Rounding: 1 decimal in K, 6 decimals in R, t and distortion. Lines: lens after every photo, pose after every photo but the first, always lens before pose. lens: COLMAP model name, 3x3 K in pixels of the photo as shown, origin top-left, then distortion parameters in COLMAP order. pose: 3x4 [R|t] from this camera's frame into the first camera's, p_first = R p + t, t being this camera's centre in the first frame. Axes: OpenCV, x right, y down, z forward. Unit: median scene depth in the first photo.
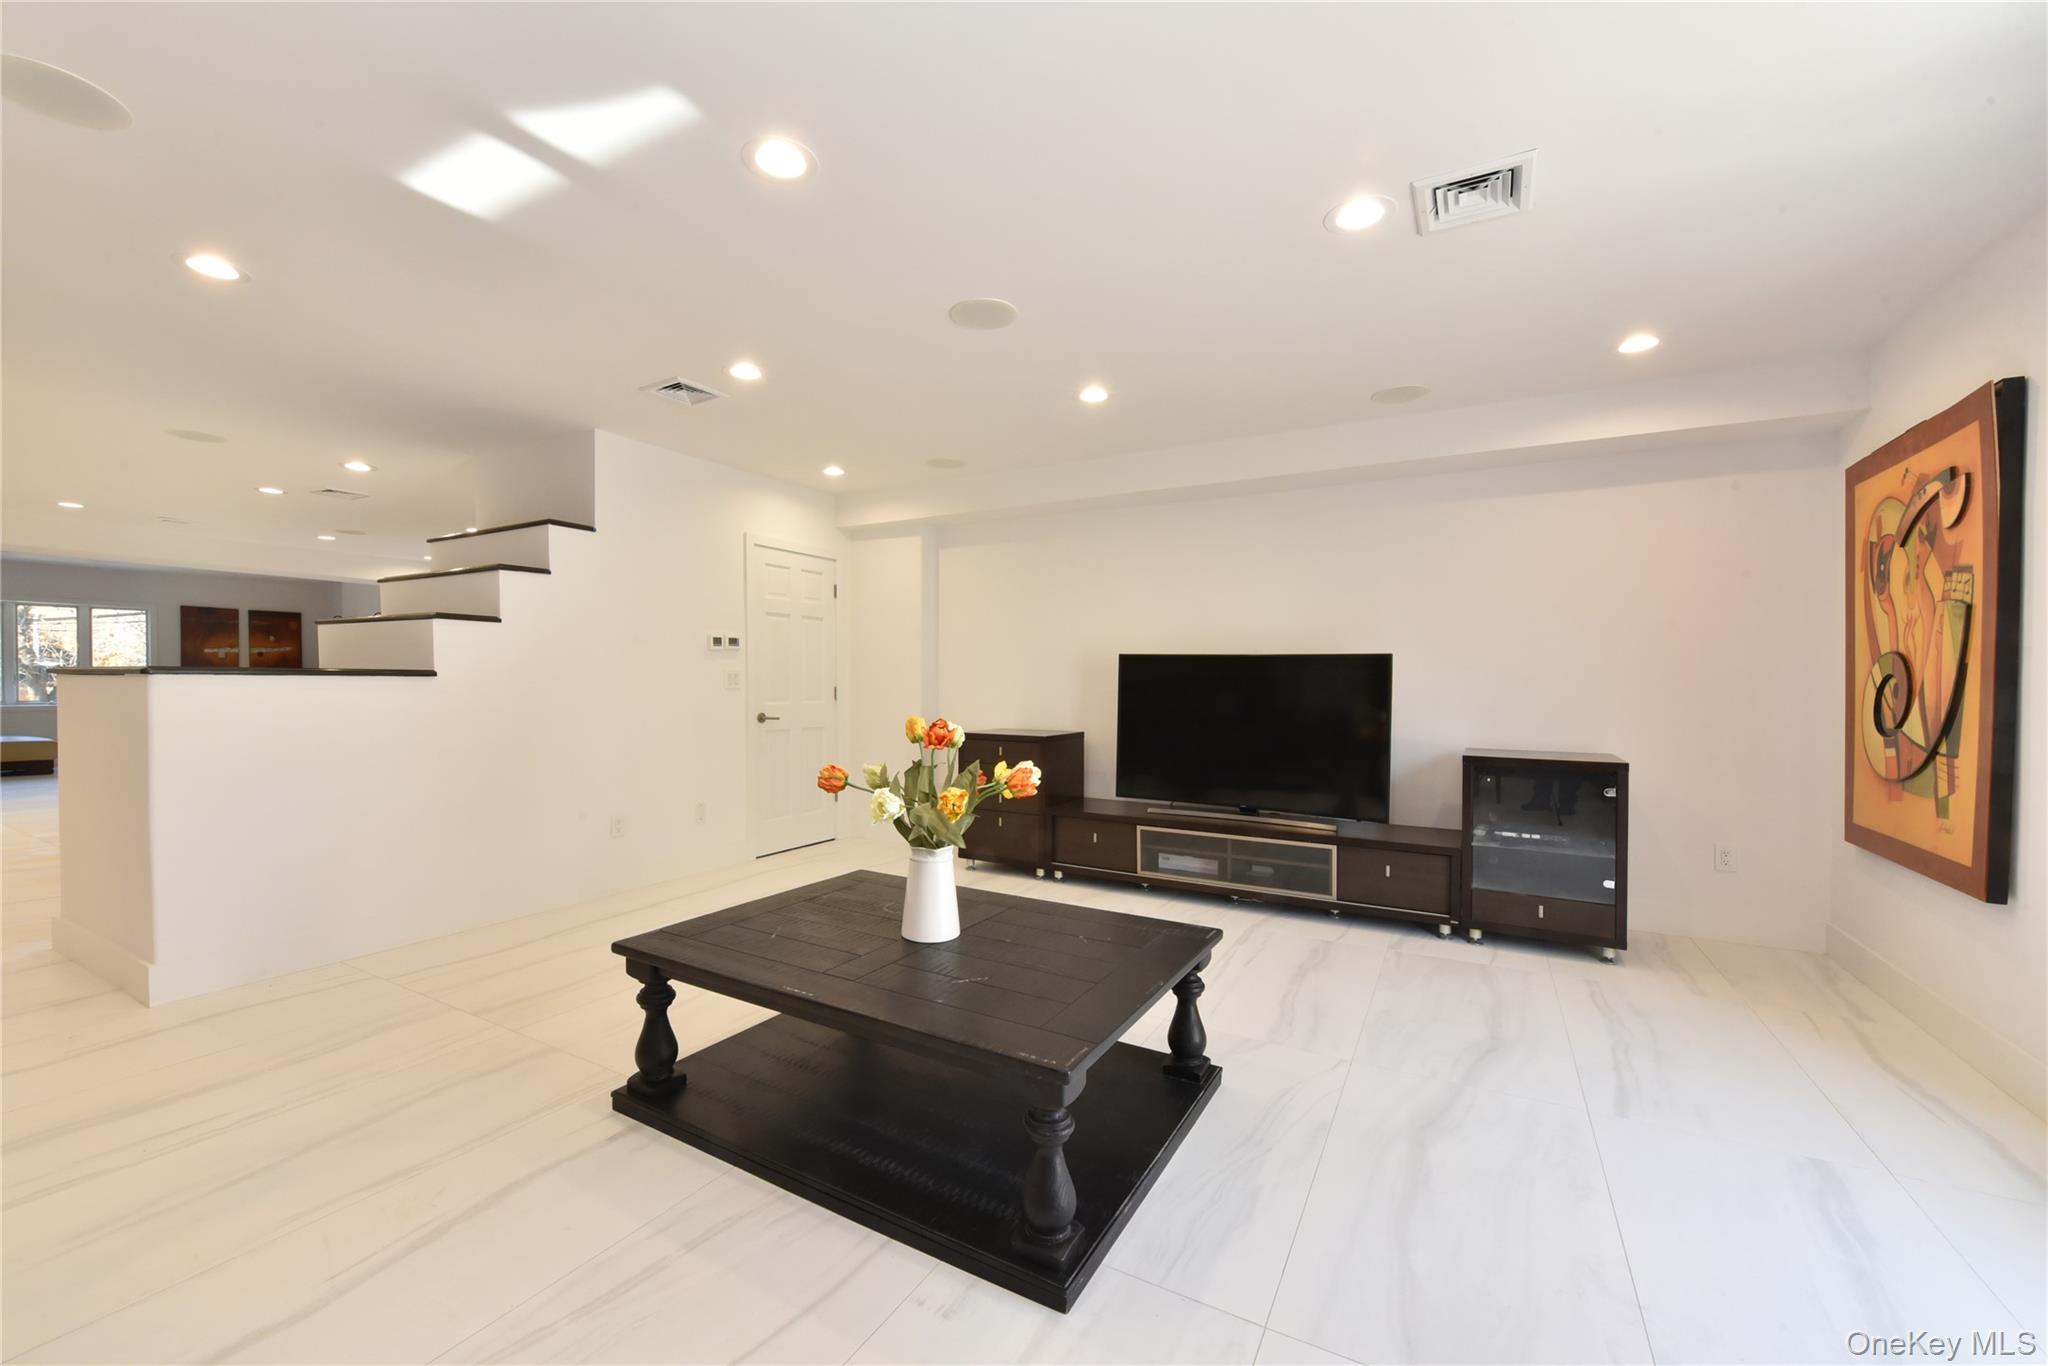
lens RADIAL K [[820.3, 0, 1019.6], [0, 820.3, 696.6], [0, 0, 1]] dist [-0.007780, 0.000136]
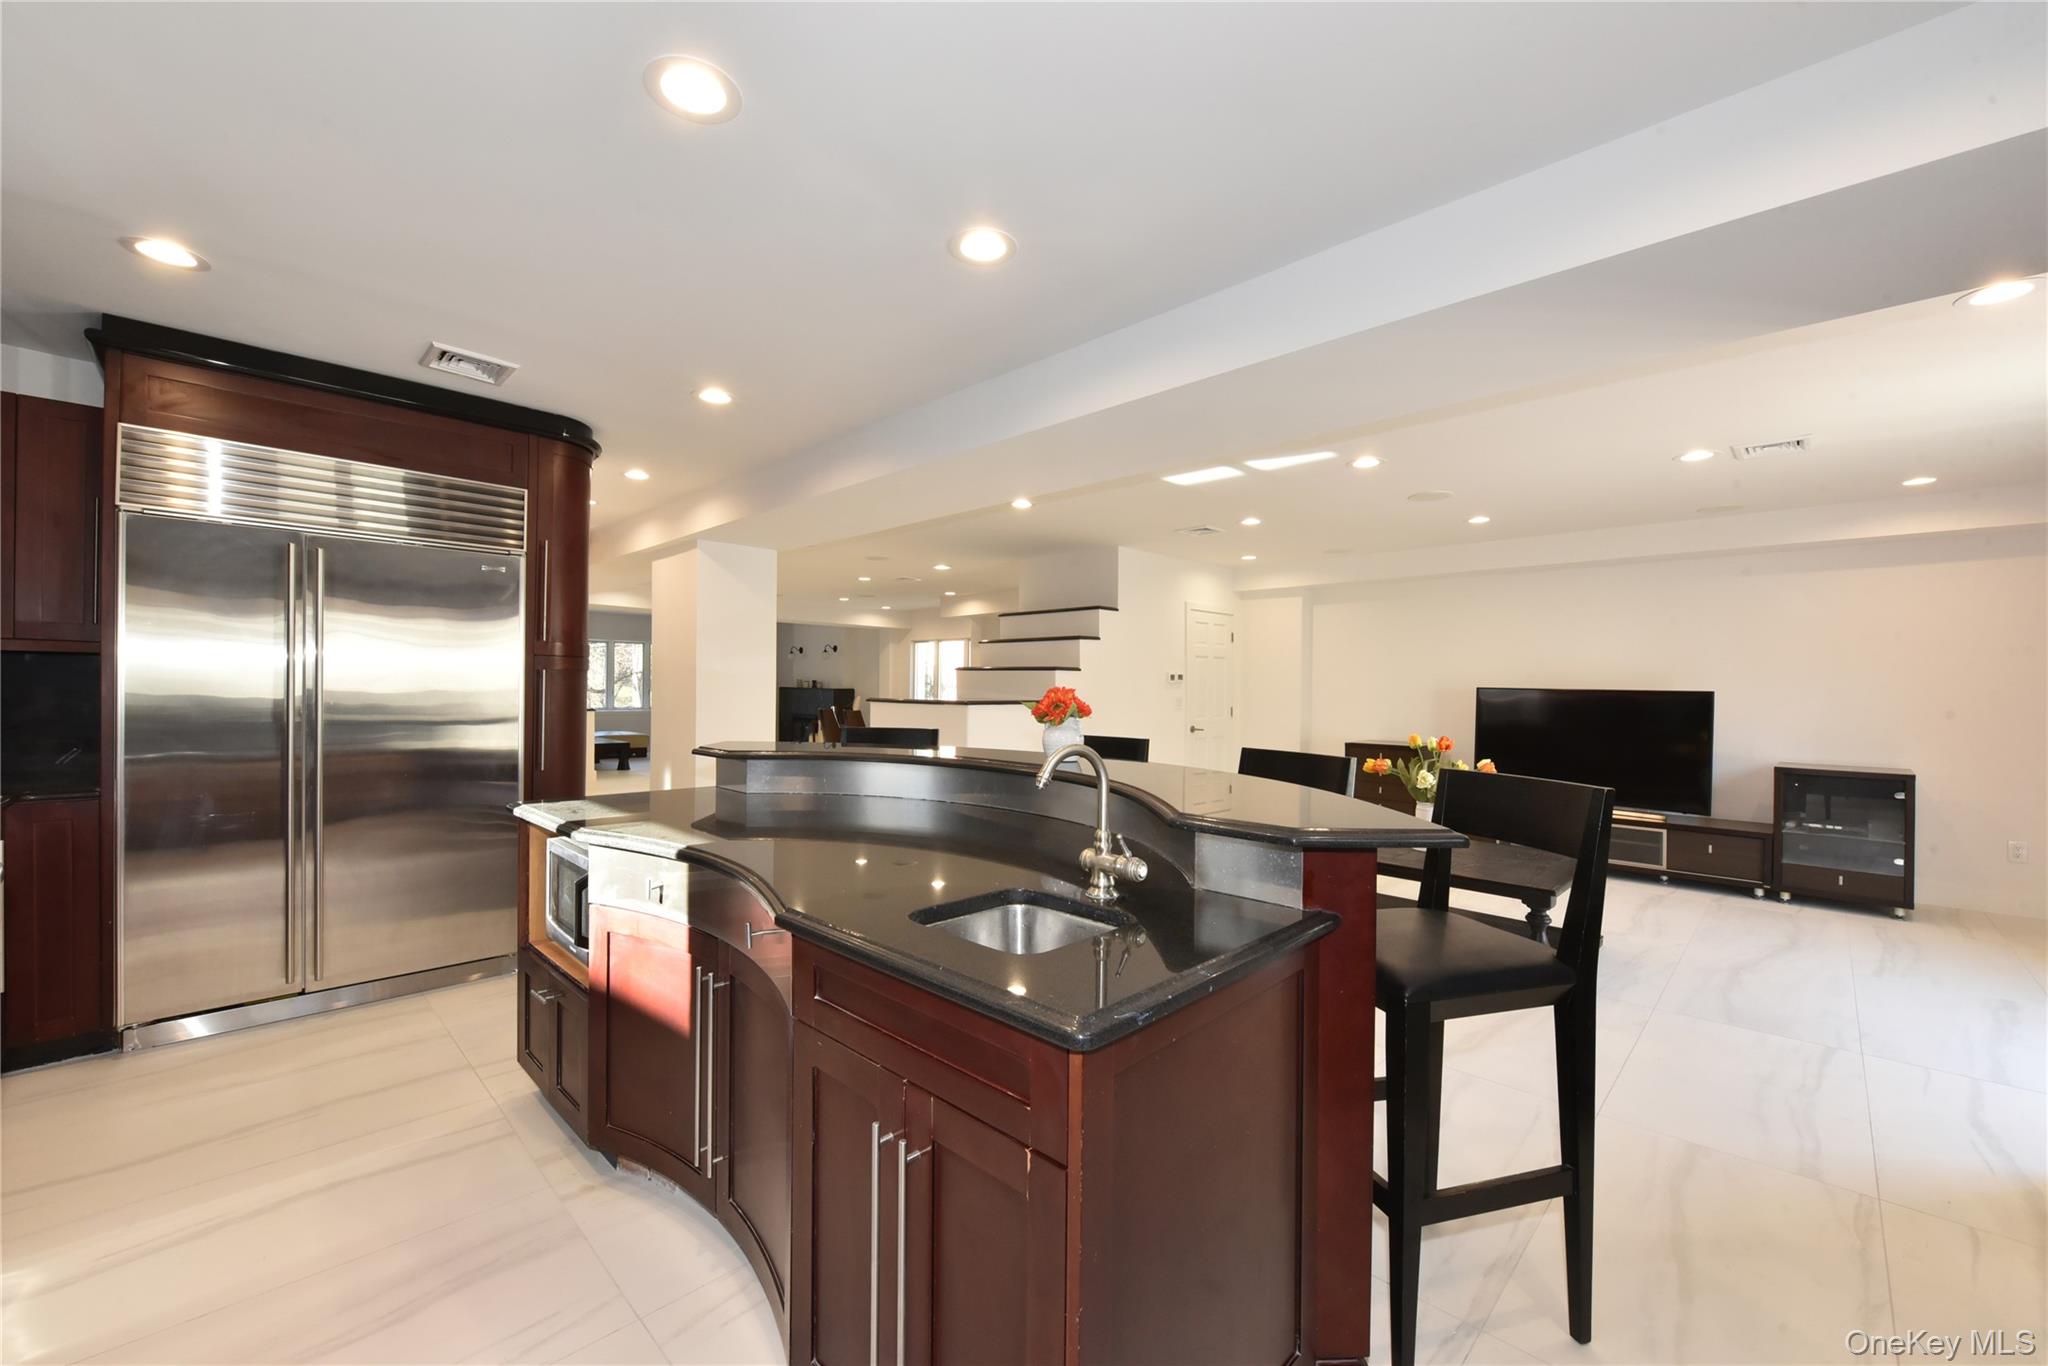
lens RADIAL K [[820.3, 0, 1019.6], [0, 820.3, 696.6], [0, 0, 1]] dist [-0.007780, 0.000136]
pose [[0.963677, 0.006914, -0.266981, -0.314051], [-0.009577, 0.999917, -0.008674, -0.022296], [0.266899, 0.010915, 0.963663, -0.653972]]
